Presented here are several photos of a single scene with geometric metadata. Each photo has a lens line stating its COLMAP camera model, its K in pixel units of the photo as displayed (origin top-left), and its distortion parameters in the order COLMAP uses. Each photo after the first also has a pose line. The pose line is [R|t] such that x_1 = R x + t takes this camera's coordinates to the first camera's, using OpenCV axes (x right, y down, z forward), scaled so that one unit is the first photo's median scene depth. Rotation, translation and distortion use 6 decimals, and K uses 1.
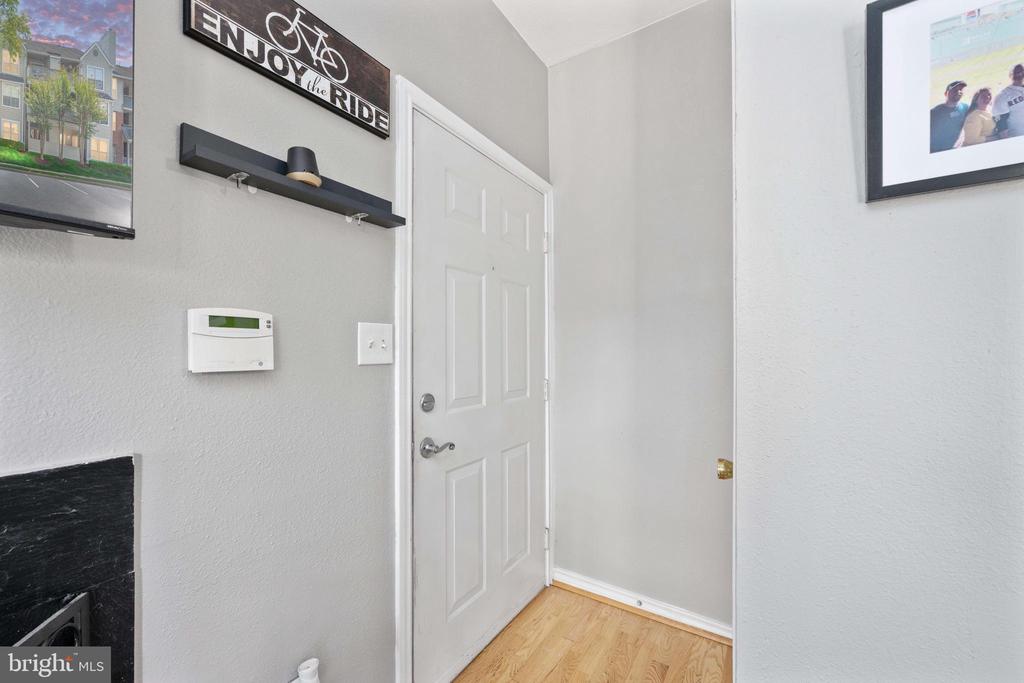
lens RADIAL K [[420.1, 0, 509.5], [0, 420.1, 346.3], [0, 0, 1]] dist [-0.008585, -0.000278]
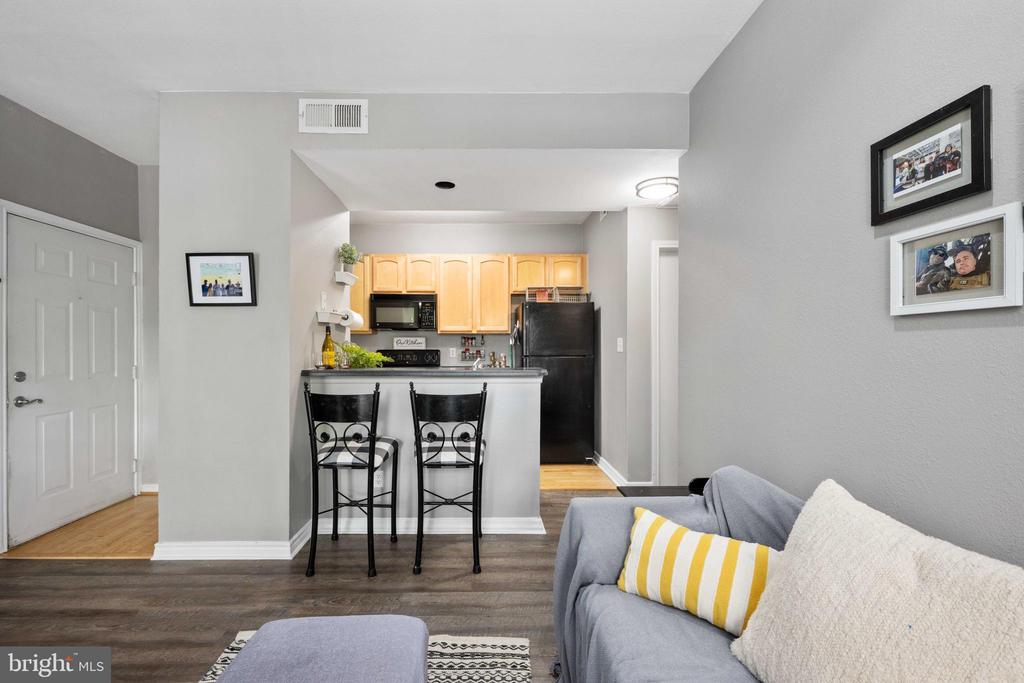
lens RADIAL K [[420.1, 0, 509.5], [0, 420.1, 346.3], [0, 0, 1]] dist [-0.008585, -0.000278]
pose [[0.799965, -0.000711, 0.600046, 0.407763], [-0.002103, 0.999990, 0.003990, -0.006790], [-0.600042, -0.004454, 0.799956, -1.643646]]
